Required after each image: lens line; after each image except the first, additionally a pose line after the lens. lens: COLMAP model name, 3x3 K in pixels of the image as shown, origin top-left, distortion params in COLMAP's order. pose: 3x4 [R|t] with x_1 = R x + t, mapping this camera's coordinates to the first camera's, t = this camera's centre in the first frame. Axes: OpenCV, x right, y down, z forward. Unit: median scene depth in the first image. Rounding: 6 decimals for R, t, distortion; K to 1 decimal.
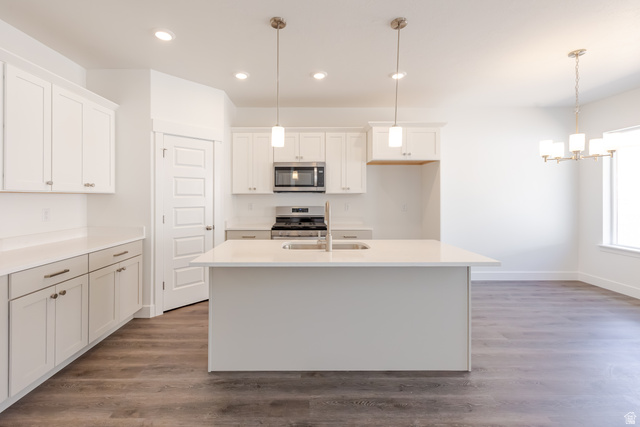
lens RADIAL K [[276.8, 0, 305.5], [0, 276.8, 197.2], [0, 0, 1]] dist [0.000644, 0.000126]
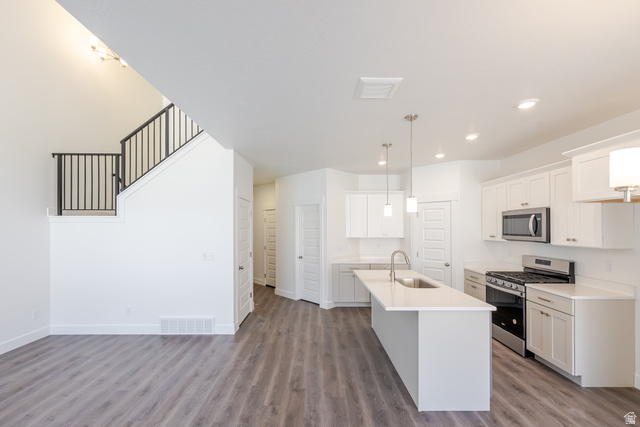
lens RADIAL K [[276.2, 0, 317.4], [0, 276.2, 227.4], [0, 0, 1]] dist [-0.000109, 0.000036]
pose [[-0.000238, -0.001880, -0.999998, 1.190797], [-0.006465, 0.999977, -0.001879, -0.077994], [0.999979, 0.006464, -0.000250, 0.406013]]
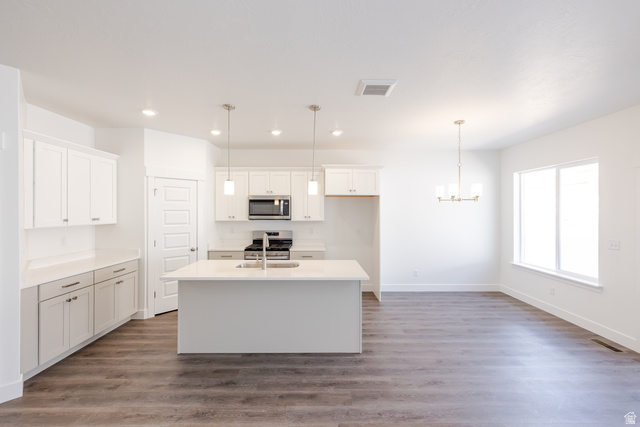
lens RADIAL K [[269.9, 0, 320.0], [0, 269.9, 213.5], [0, 0, 1]] dist [0.000882, -0.000019]
pose [[0.999983, 0.002378, 0.005342, 0.259188], [-0.002399, 0.999989, 0.004048, -0.068895], [-0.005332, -0.004061, 0.999978, -0.272571]]
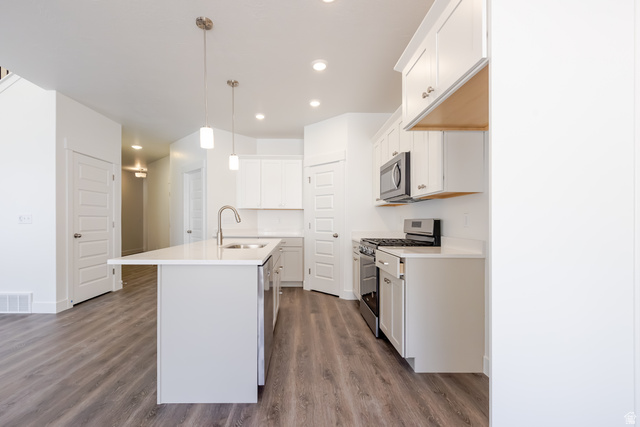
lens RADIAL K [[280.4, 0, 303.5], [0, 280.4, 223.0], [0, 0, 1]] dist [0.001602, 0.000149]
pose [[0.007670, 0.004397, -0.999961, 0.986753], [-0.010413, 0.999936, 0.004317, 0.061292], [0.999916, 0.010380, 0.007715, 0.983821]]
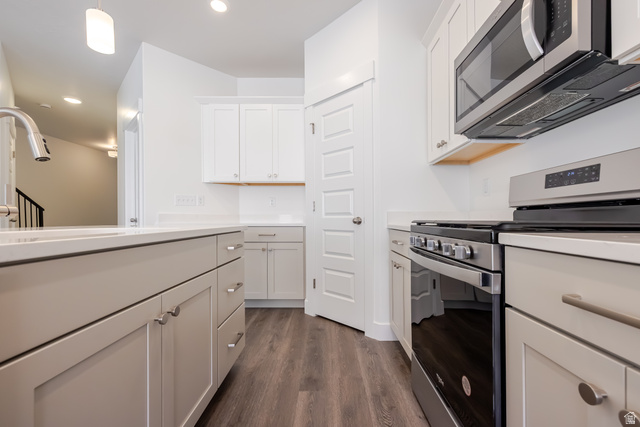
lens RADIAL K [[276.2, 0, 322.5], [0, 276.2, 217.8], [0, 0, 1]] dist [0.001280, 0.000095]
pose [[-0.018282, -0.007029, -0.999808, 0.349870], [-0.005619, 0.999960, -0.006927, 0.125618], [0.999817, 0.005491, -0.018320, 1.073840]]
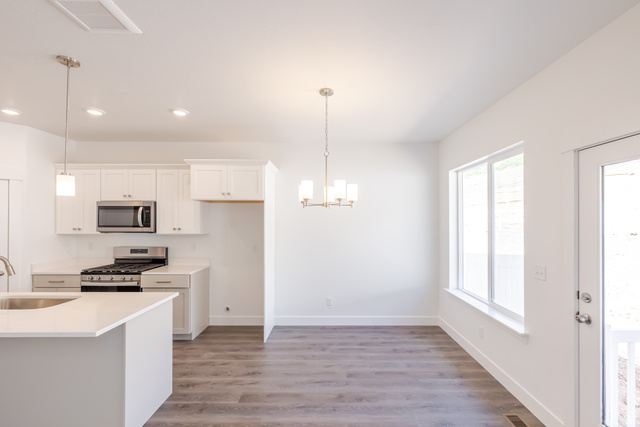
lens RADIAL K [[282.4, 0, 327.8], [0, 282.4, 219.6], [0, 0, 1]] dist [0.002237, 0.000352]
pose [[0.999995, 0.002457, 0.002019, 0.869062], [-0.002435, 0.999939, -0.010740, -0.071333], [-0.002045, 0.010735, 0.999940, 0.048680]]
